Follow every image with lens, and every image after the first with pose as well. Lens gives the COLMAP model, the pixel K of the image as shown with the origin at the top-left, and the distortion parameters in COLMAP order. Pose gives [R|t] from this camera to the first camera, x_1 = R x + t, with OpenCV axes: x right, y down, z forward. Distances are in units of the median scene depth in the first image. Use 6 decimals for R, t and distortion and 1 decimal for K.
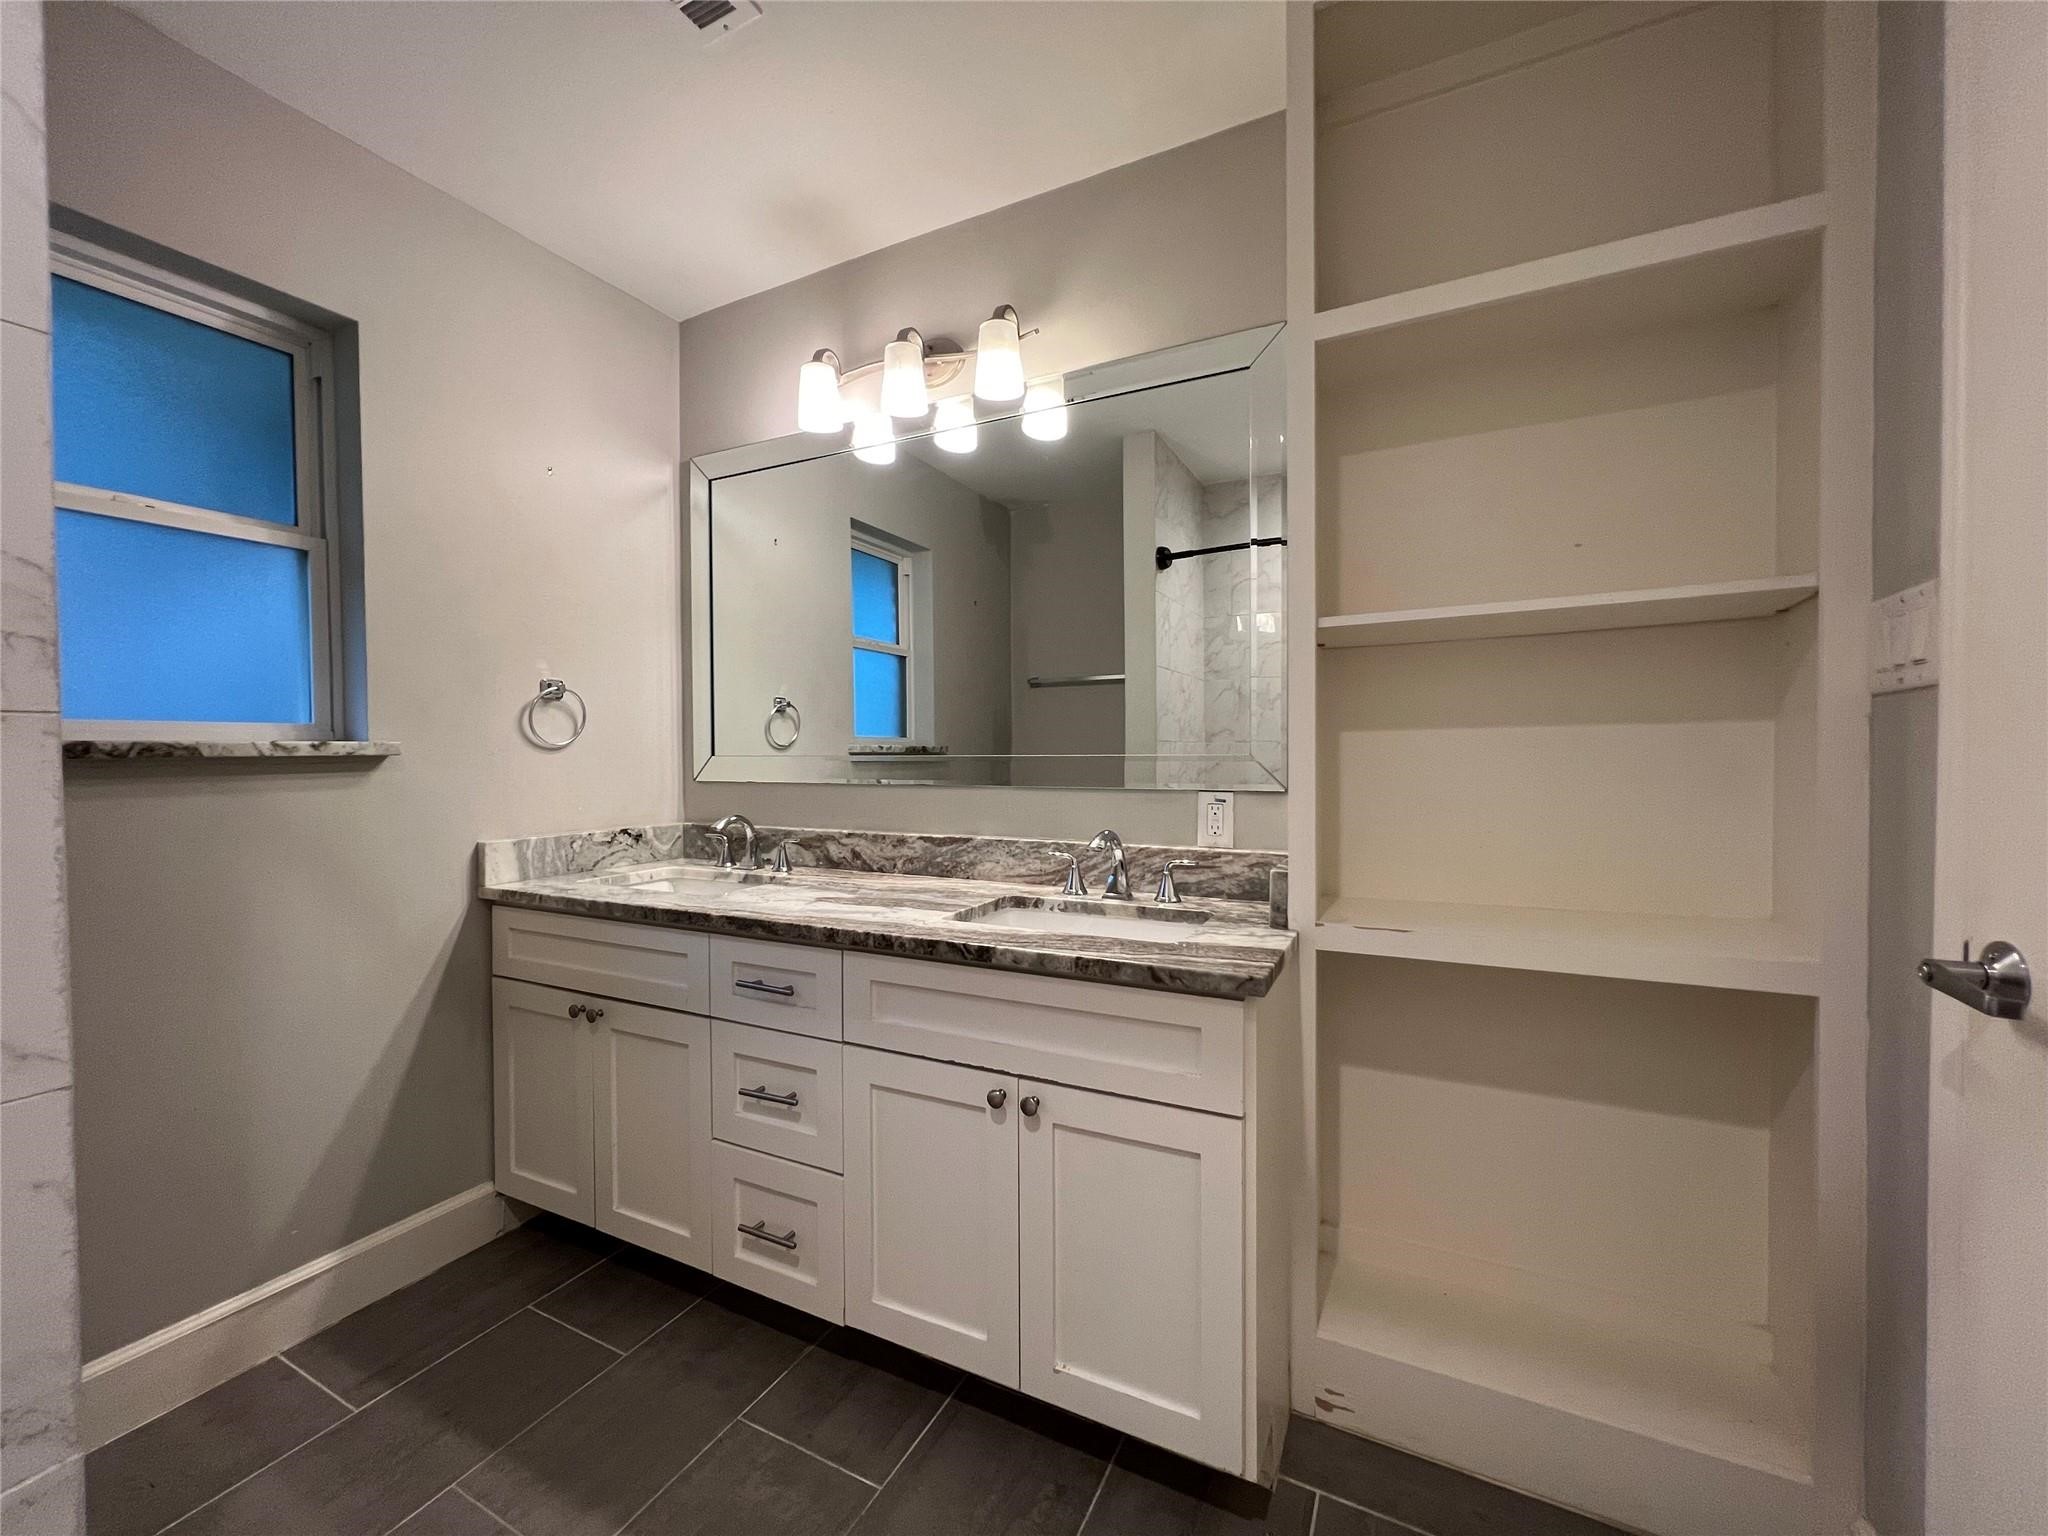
lens RADIAL K [[811.3, 0, 1024.0], [0, 811.3, 768.0], [0, 0, 1]] dist [0.000219, 0.000150]
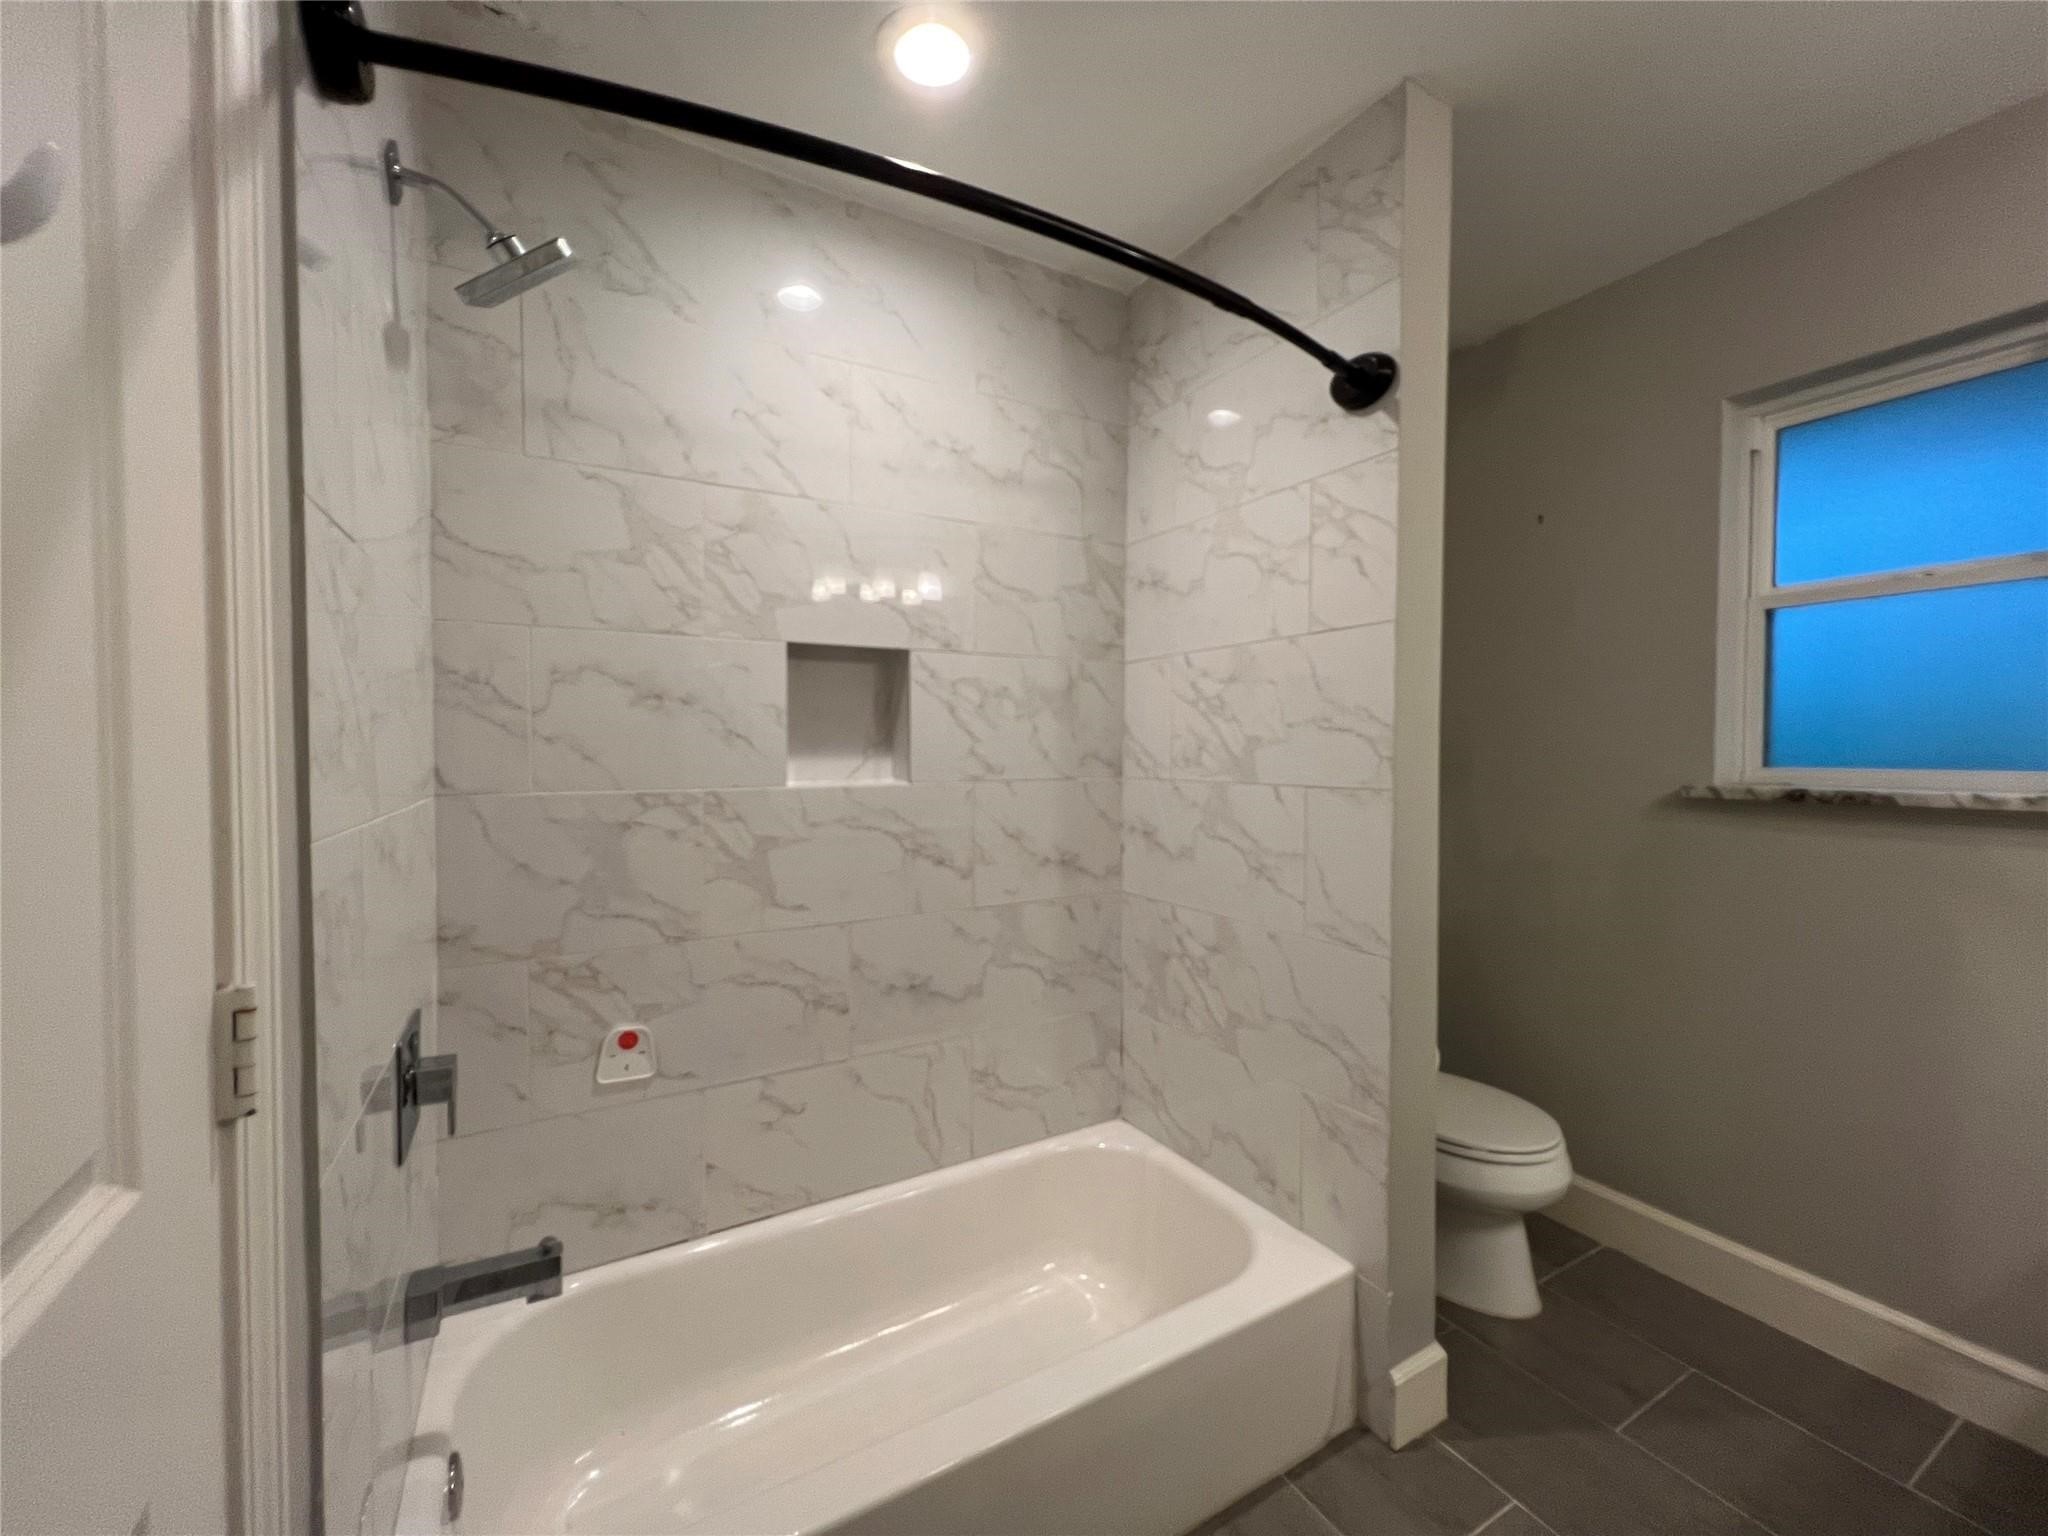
lens RADIAL K [[818.9, 0, 1024.0], [0, 818.9, 768.0], [0, 0, 1]] dist [0.002129, 0.000206]
pose [[-0.547767, 0.026574, -0.836209, 0.561052], [-0.013683, 0.999077, 0.040713, -0.094566], [0.836519, 0.033743, -0.546898, 0.623086]]
